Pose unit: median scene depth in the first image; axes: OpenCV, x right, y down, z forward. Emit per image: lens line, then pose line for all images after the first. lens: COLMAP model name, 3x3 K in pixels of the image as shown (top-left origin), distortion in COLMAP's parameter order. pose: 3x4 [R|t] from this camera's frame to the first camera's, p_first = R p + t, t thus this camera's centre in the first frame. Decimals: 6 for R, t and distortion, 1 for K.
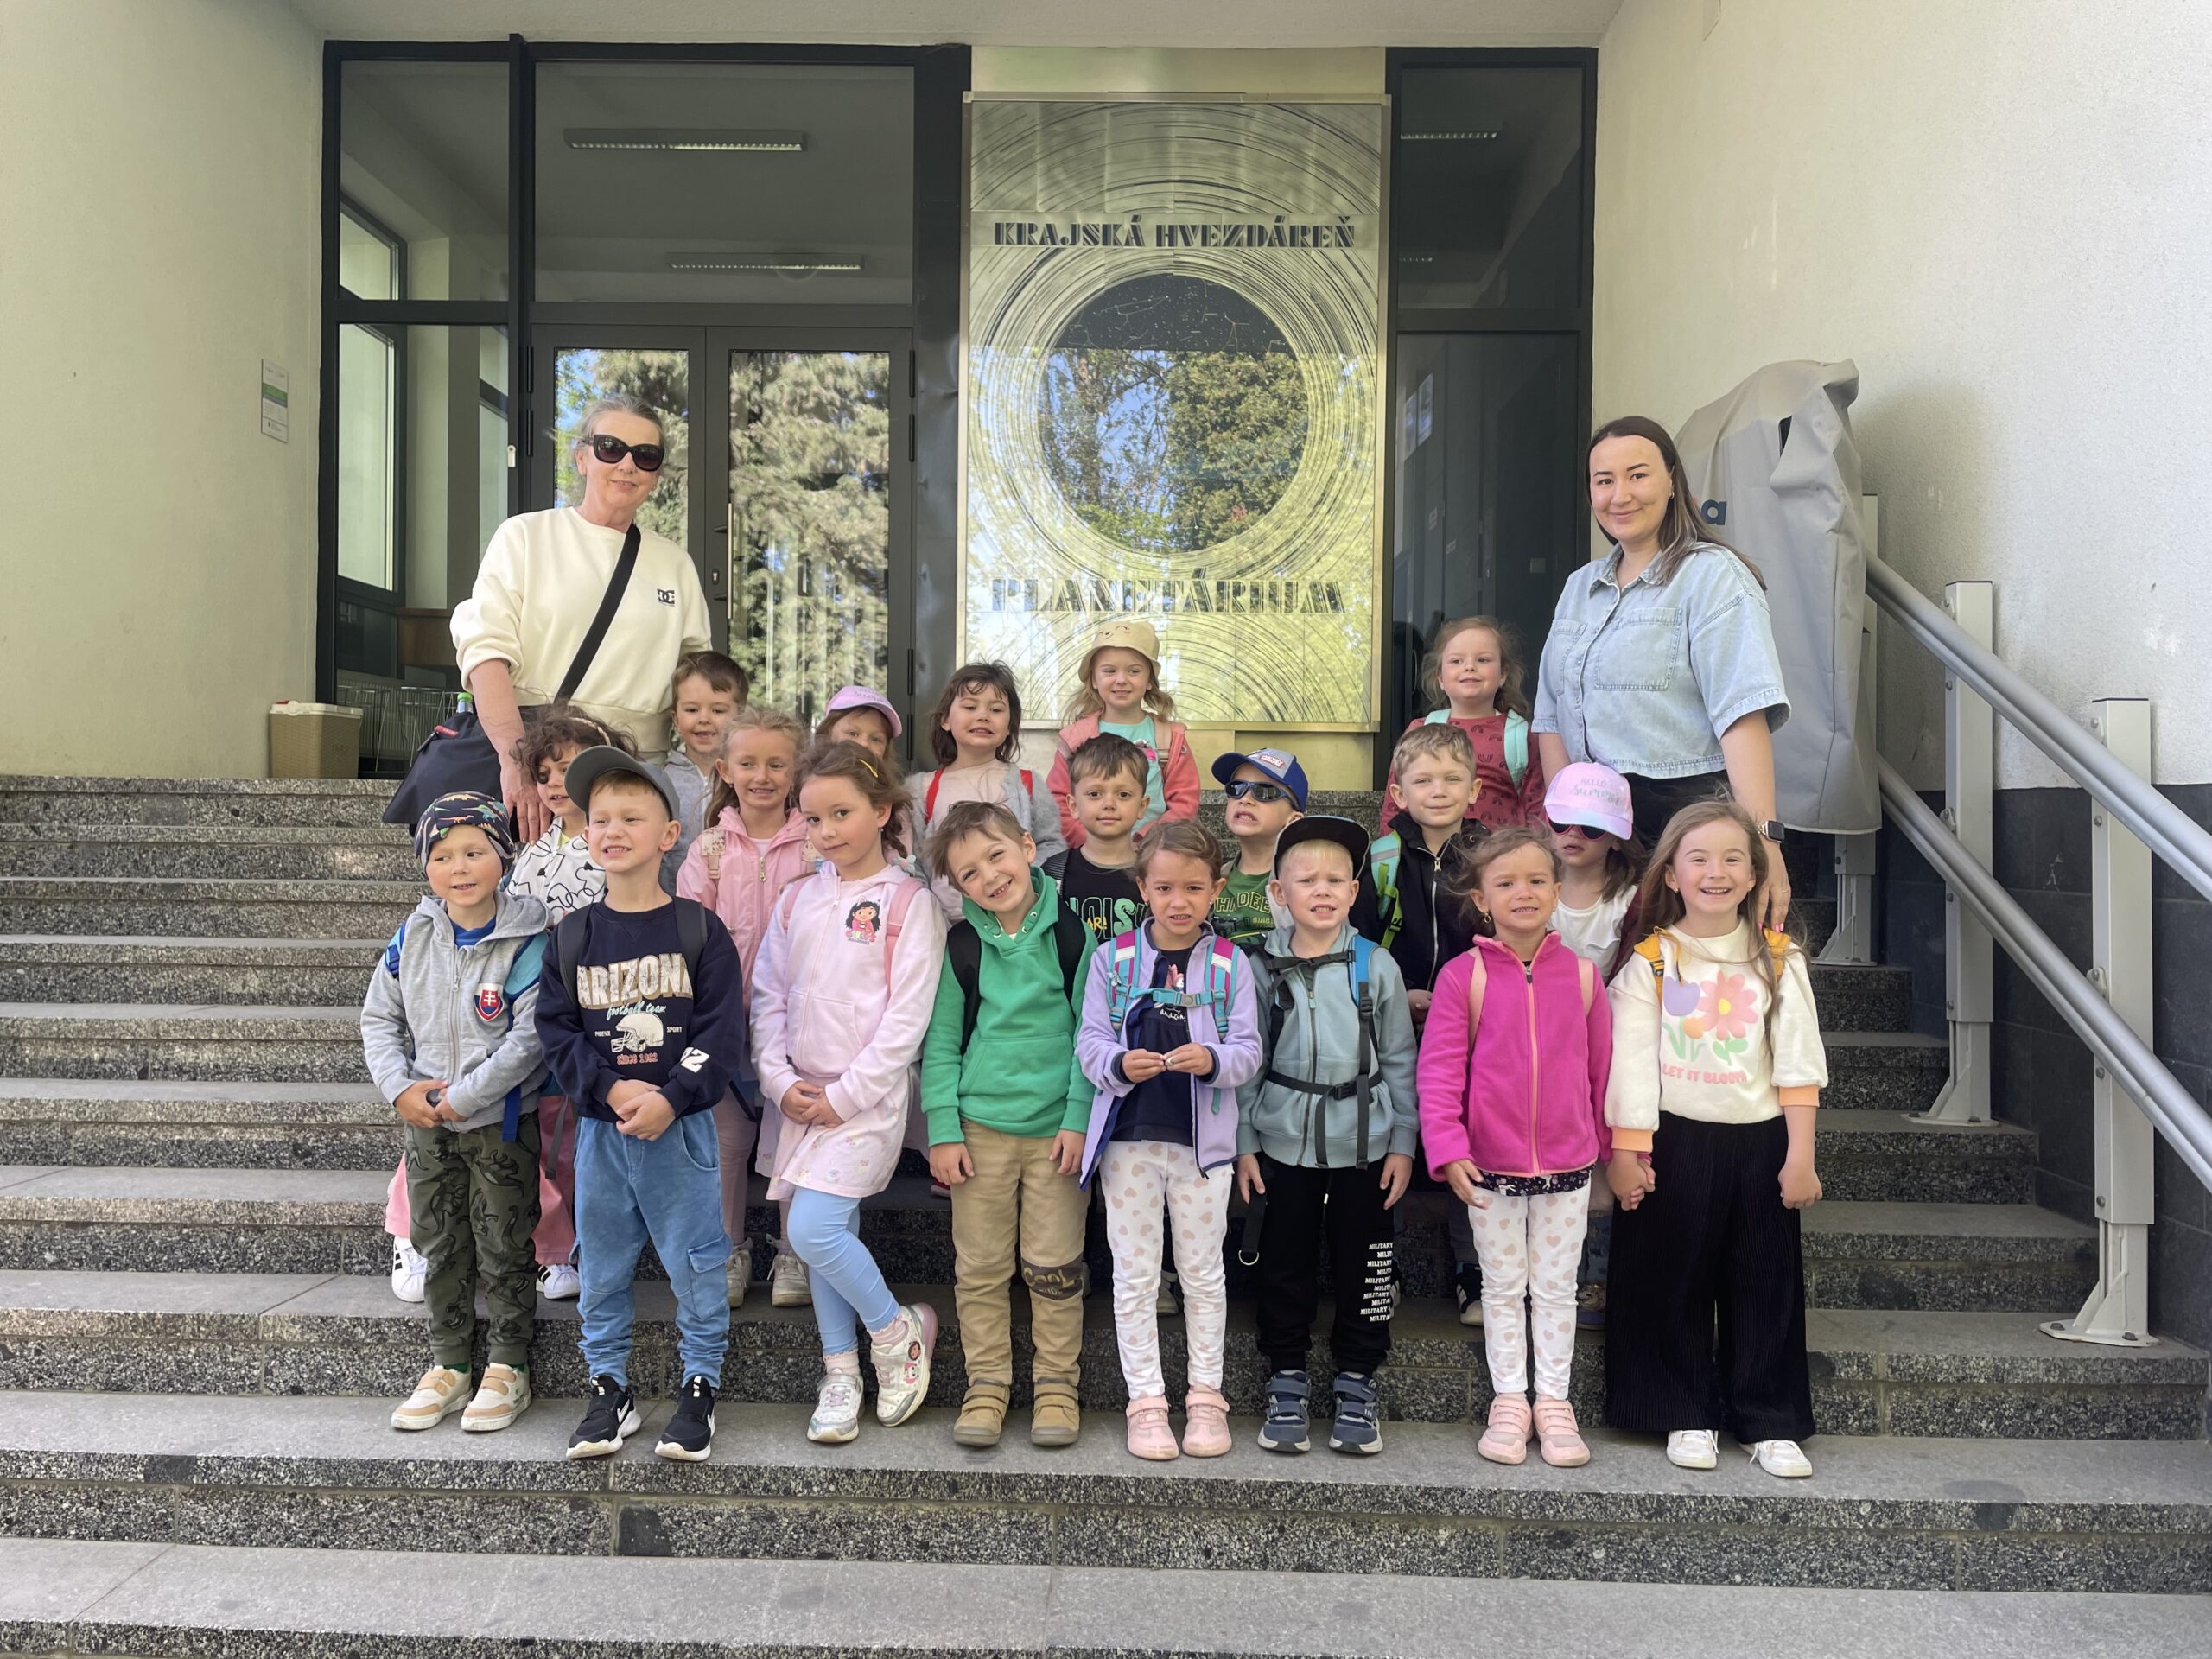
lens RADIAL K [[1704.7, 0, 1148.6], [0, 1704.7, 869.6], [0, 0, 1]] dist [0.068550, -0.082897]
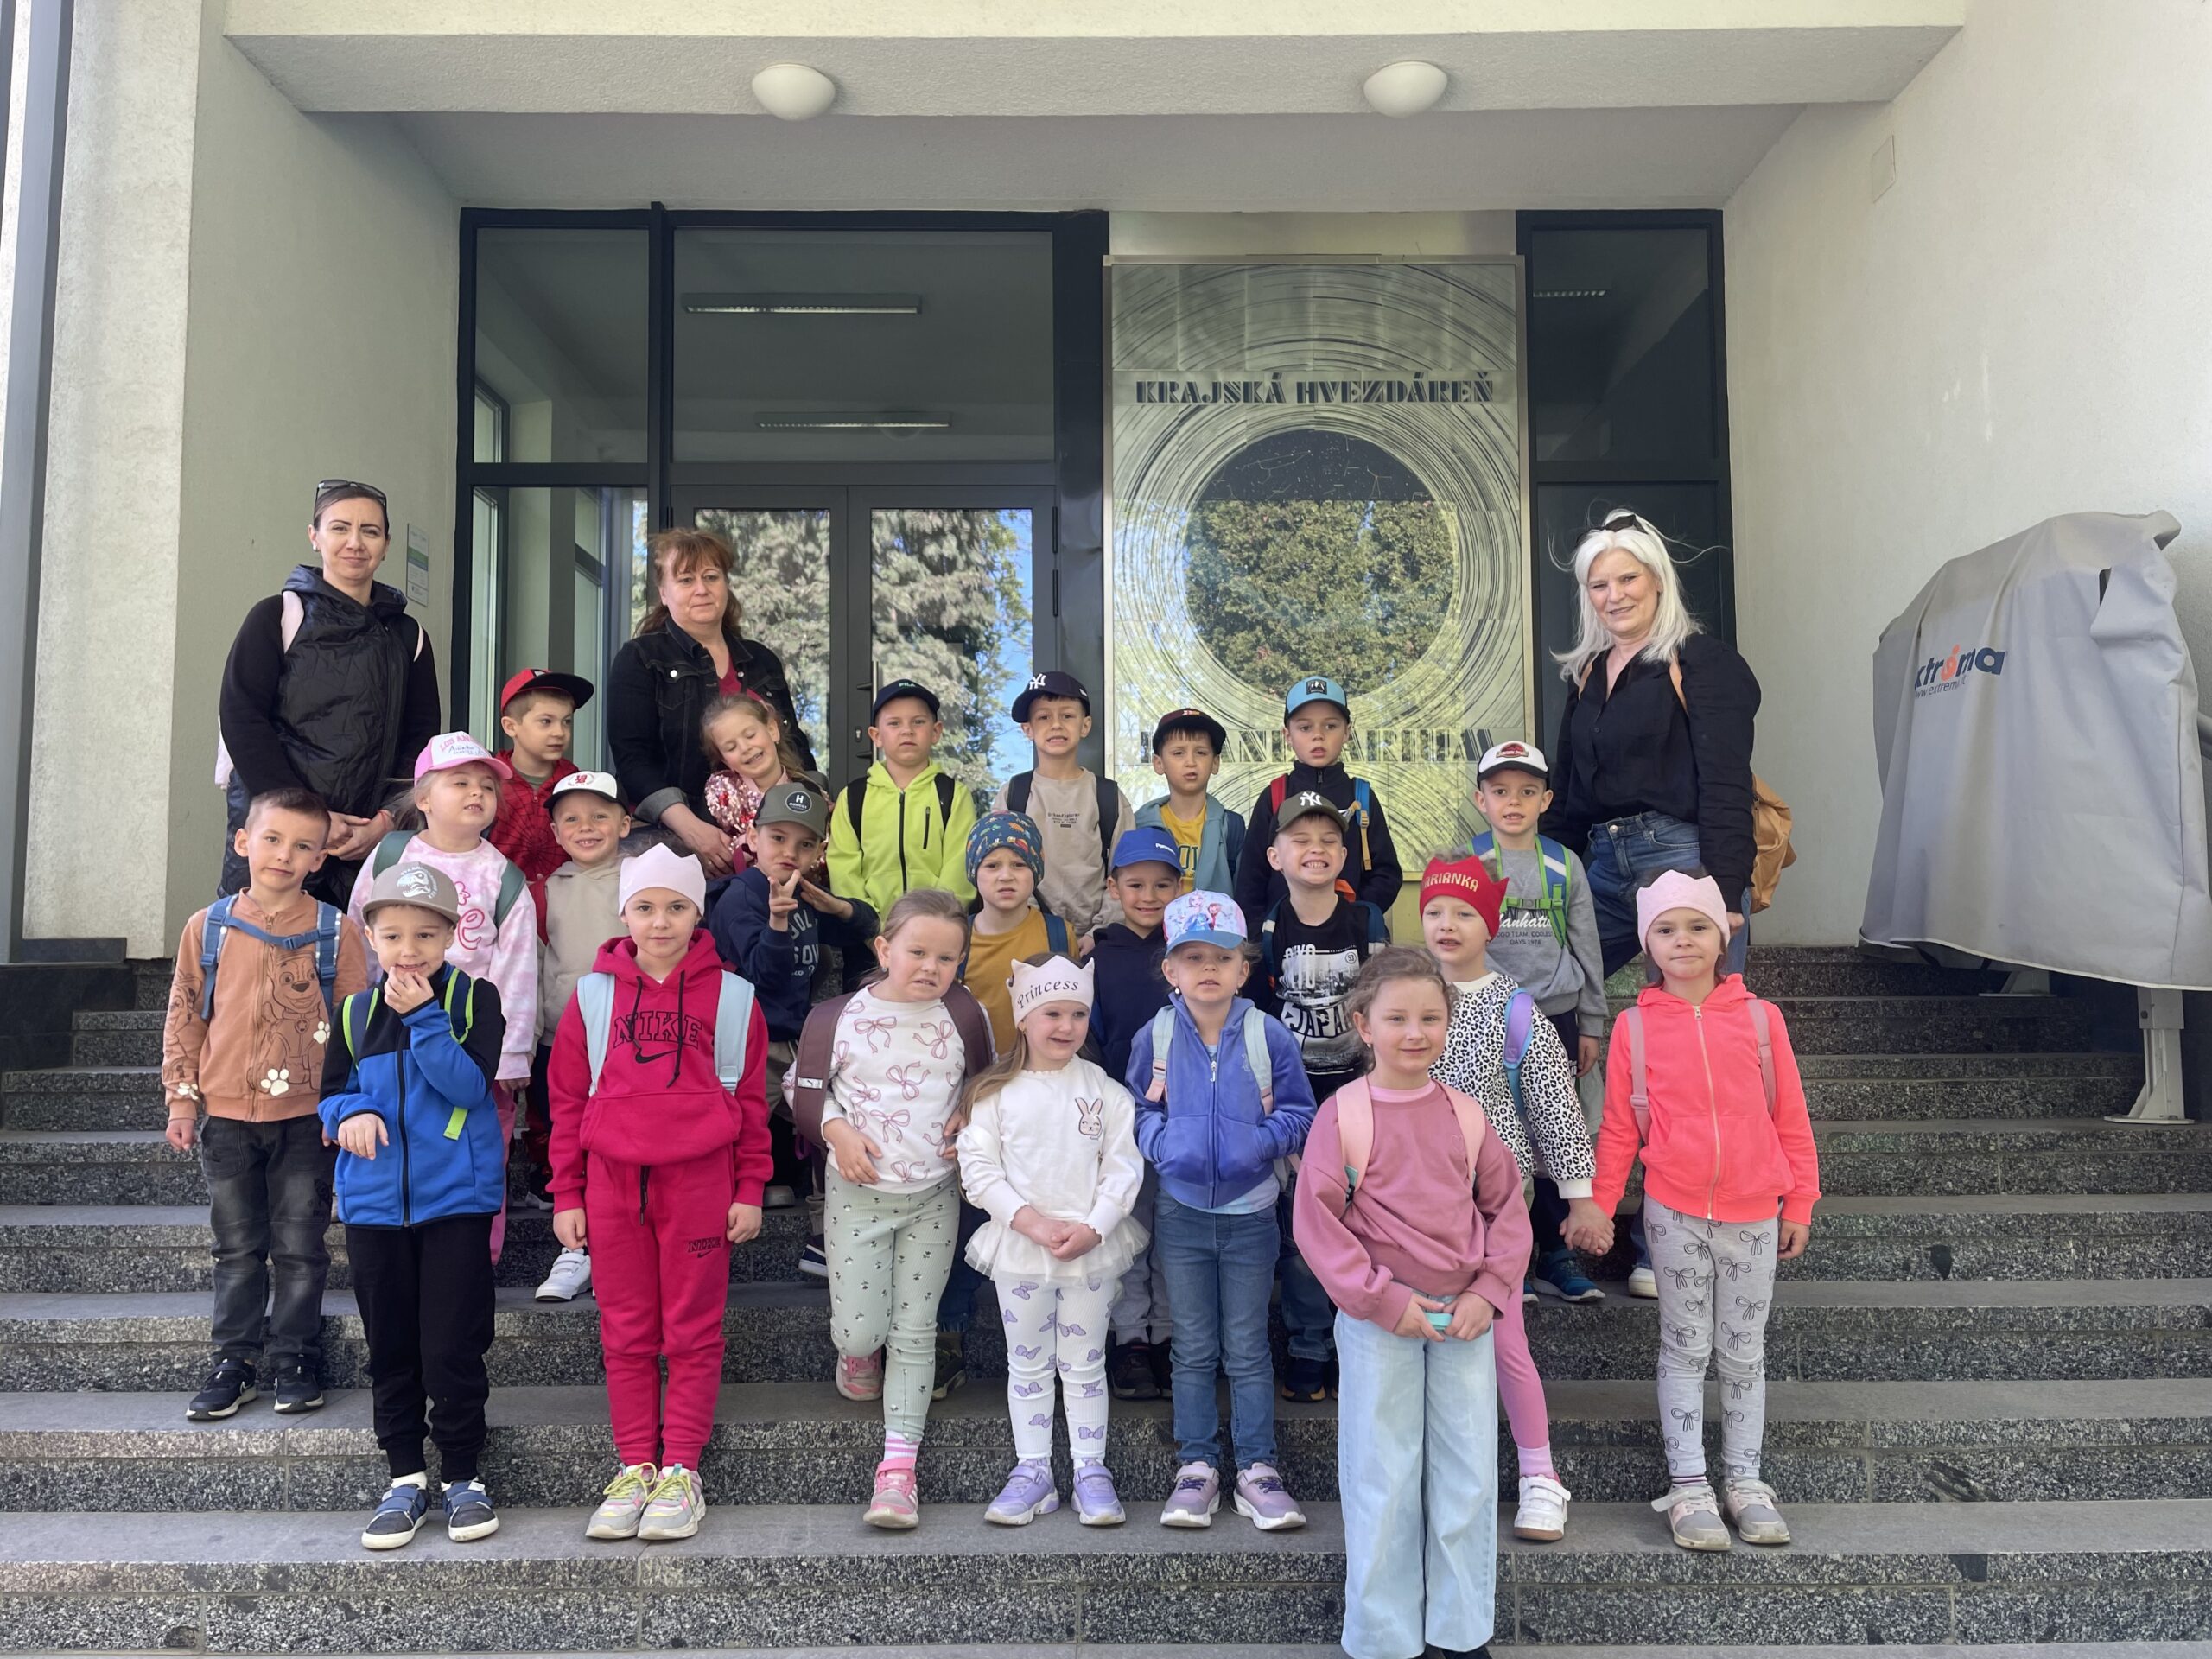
lens RADIAL K [[1704.7, 0, 1119.9], [0, 1704.7, 859.0], [0, 0, 1]] dist [0.068550, -0.082897]
pose [[0.999293, -0.017710, 0.033161, -0.137698], [0.020382, 0.996418, -0.082068, -0.015624], [-0.031589, 0.082686, 0.996075, 0.024109]]
